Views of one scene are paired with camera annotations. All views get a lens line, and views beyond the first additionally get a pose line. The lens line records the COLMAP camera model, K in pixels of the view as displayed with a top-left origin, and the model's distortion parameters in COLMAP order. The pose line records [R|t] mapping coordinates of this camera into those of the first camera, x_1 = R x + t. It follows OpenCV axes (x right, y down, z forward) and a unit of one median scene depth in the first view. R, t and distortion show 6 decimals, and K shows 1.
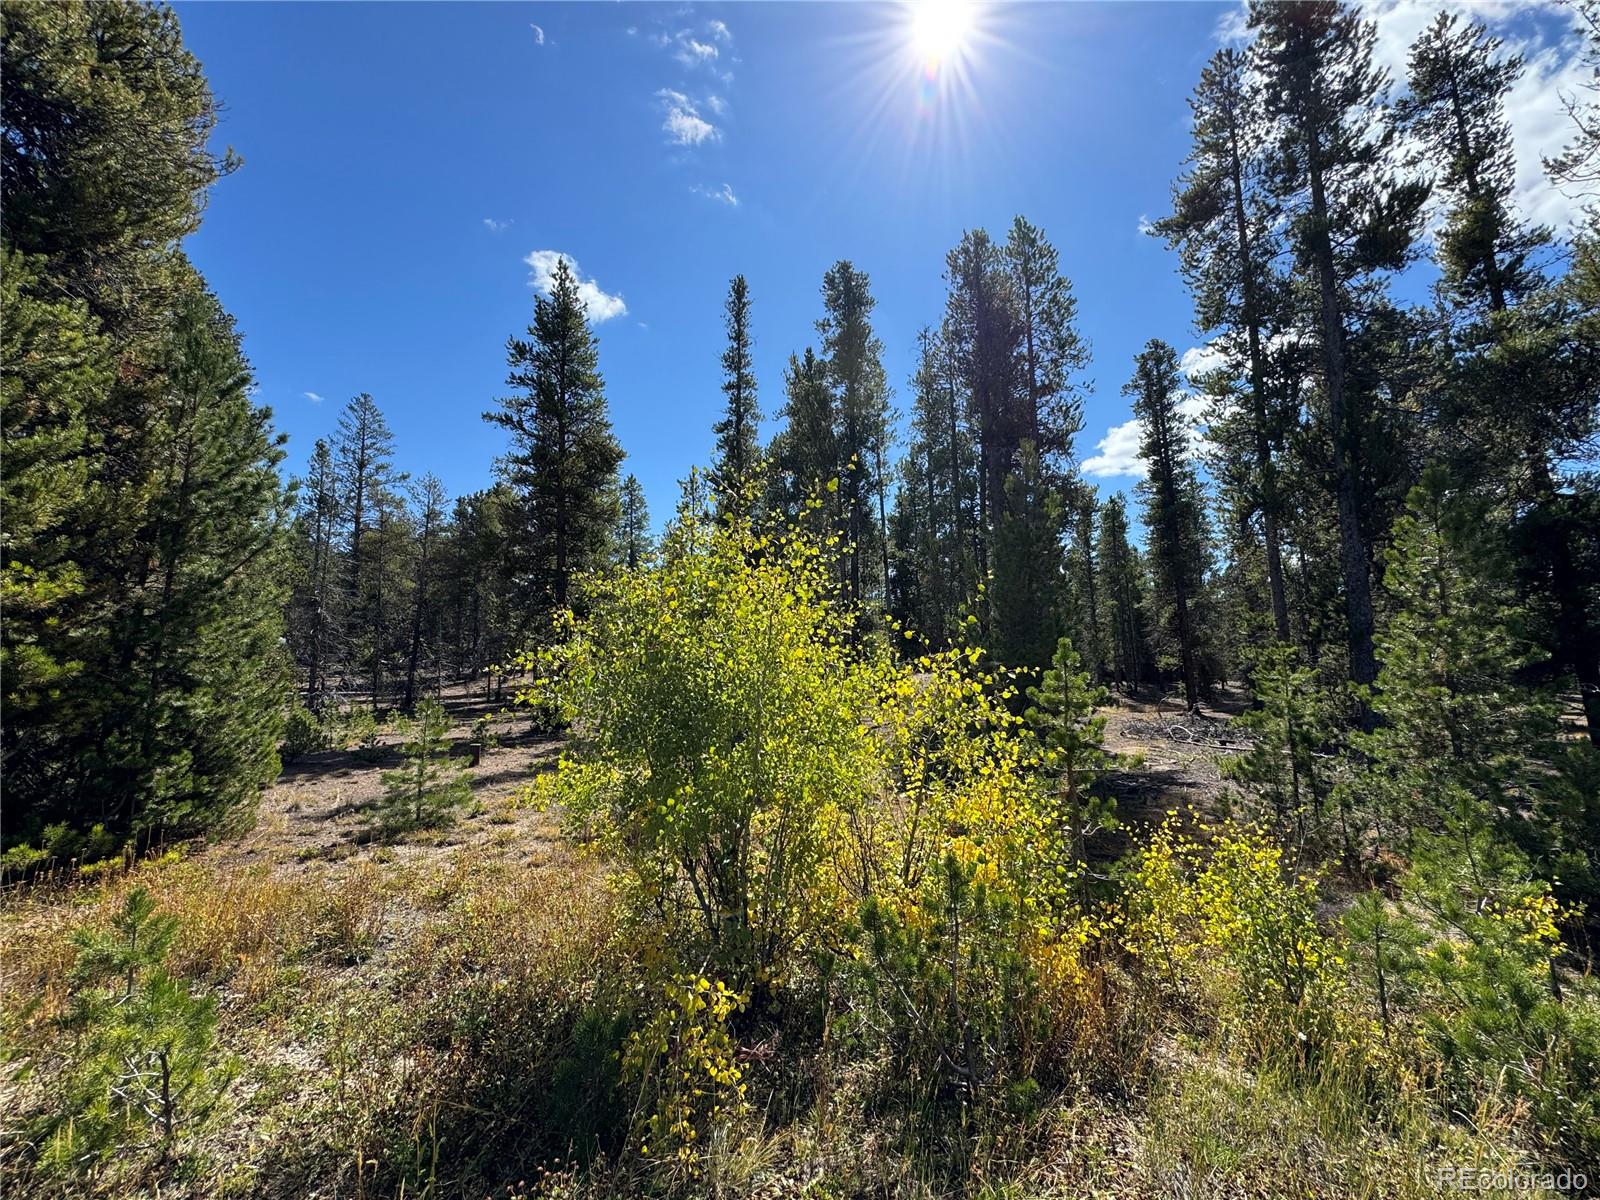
lens RADIAL K [[632.3, 0, 799.3], [0, 632.3, 601.4], [0, 0, 1]] dist [-0.001581, -0.000229]
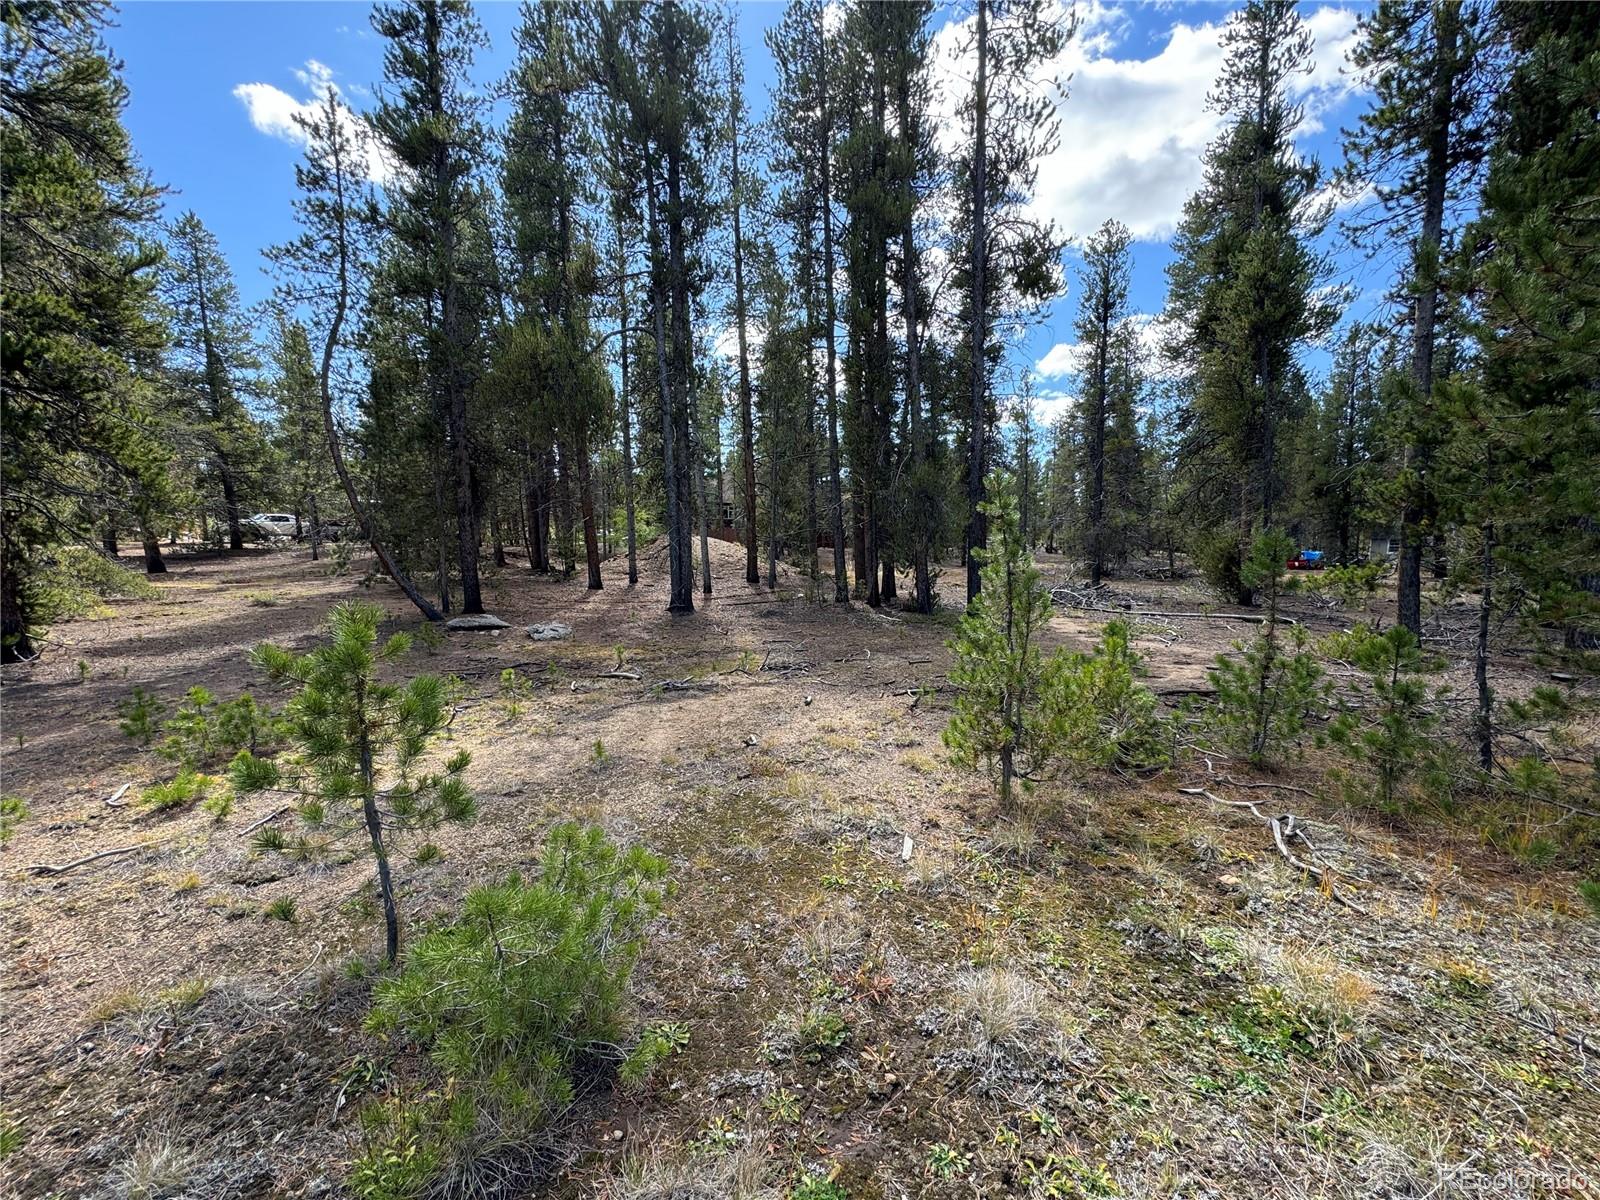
lens RADIAL K [[632.3, 0, 799.3], [0, 632.3, 601.4], [0, 0, 1]] dist [-0.001581, -0.000229]
pose [[0.893269, -0.048763, 0.446870, -0.334732], [-0.040297, 0.981410, 0.187644, 0.238225], [-0.447713, -0.185624, 0.874698, 1.422091]]
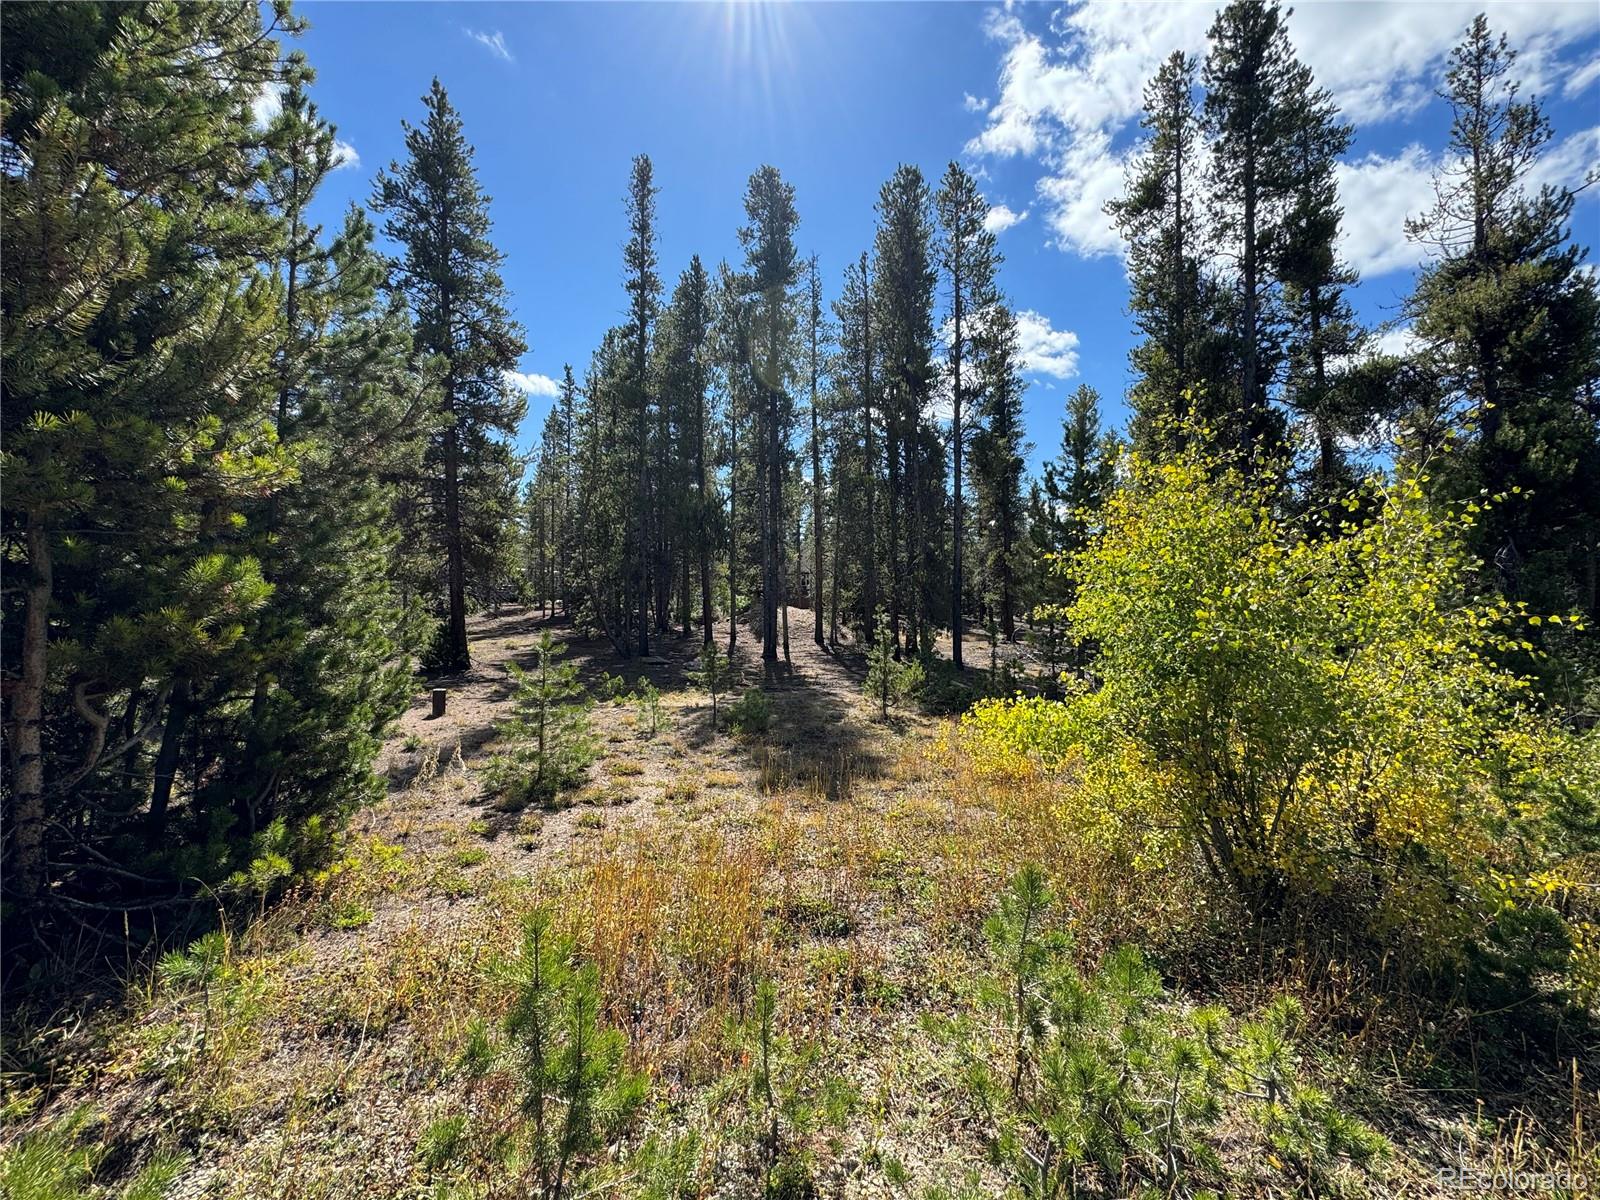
lens RADIAL K [[628.4, 0, 794.9], [0, 628.4, 594.0], [0, 0, 1]] dist [-0.001332, -0.000128]
pose [[0.943439, 0.010988, 0.331365, -0.761354], [-0.043640, 0.994871, 0.091259, 0.007267], [-0.328663, -0.100558, 0.939079, 0.213455]]
